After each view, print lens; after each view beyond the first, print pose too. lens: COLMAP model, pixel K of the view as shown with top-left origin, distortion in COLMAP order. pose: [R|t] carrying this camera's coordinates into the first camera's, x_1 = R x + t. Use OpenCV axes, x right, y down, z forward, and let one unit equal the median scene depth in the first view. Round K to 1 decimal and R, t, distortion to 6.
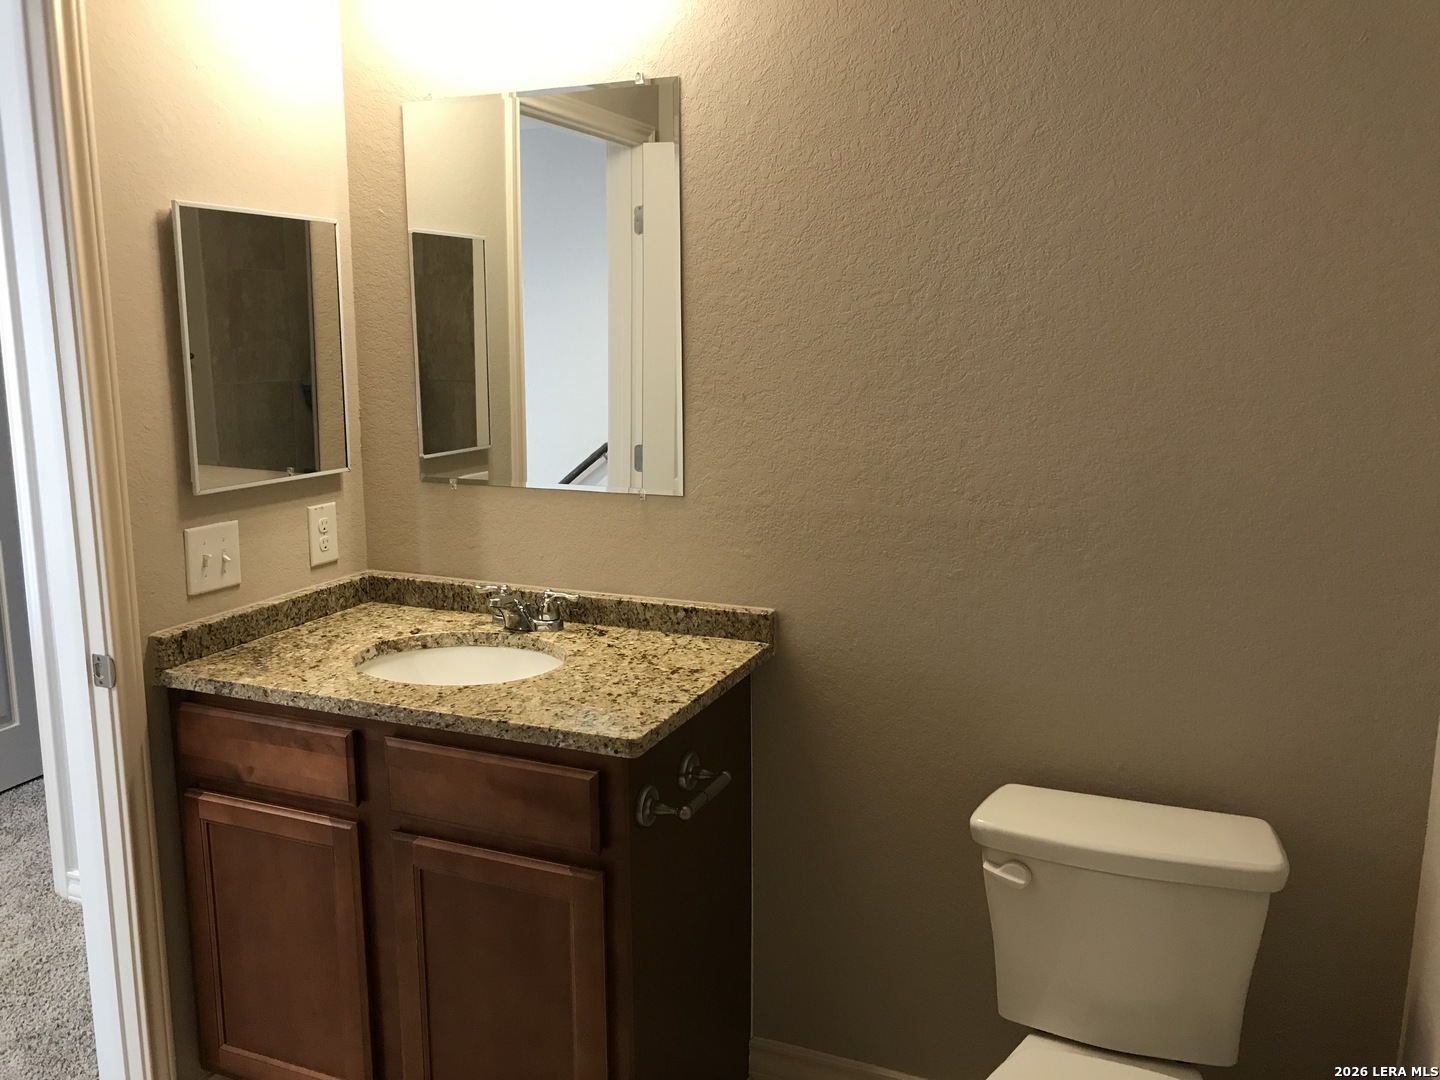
lens RADIAL K [[1174.3, 0, 723.3], [0, 1174.3, 549.0], [0, 0, 1]] dist [0.058458, -0.069184]
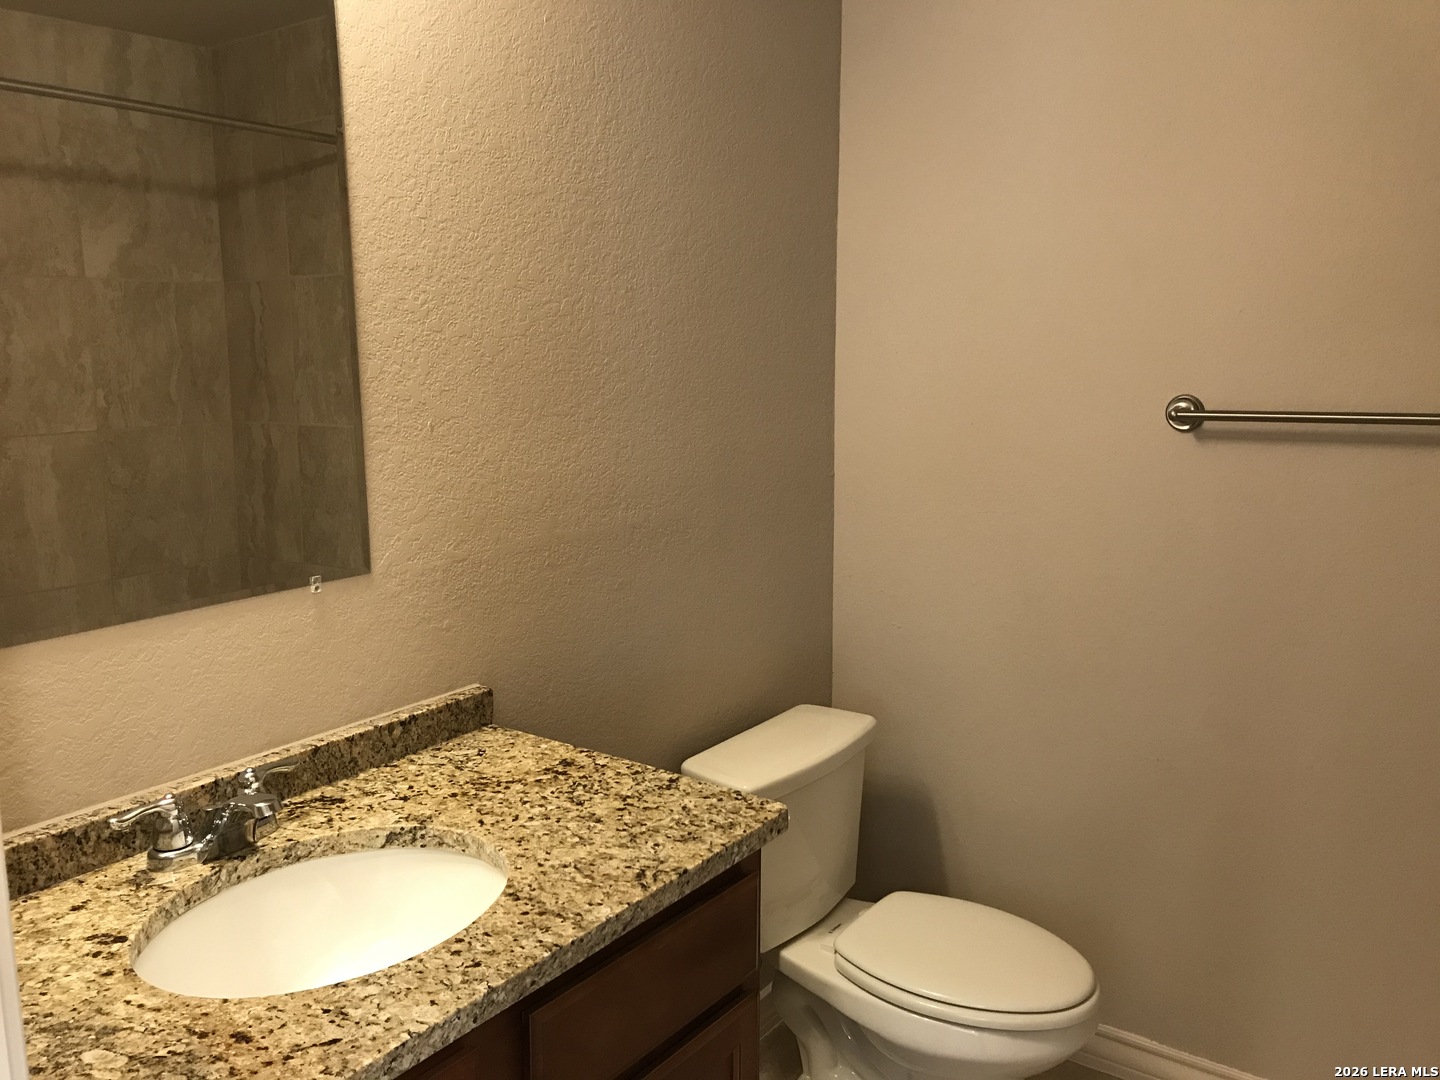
lens RADIAL K [[1174.3, 0, 724.6], [0, 1174.3, 534.3], [0, 0, 1]] dist [0.058458, -0.069184]
pose [[0.231236, -0.156948, 0.960155, -0.732760], [0.195087, 0.974337, 0.112283, -0.115613], [-0.953137, 0.161350, 0.255920, 0.654040]]
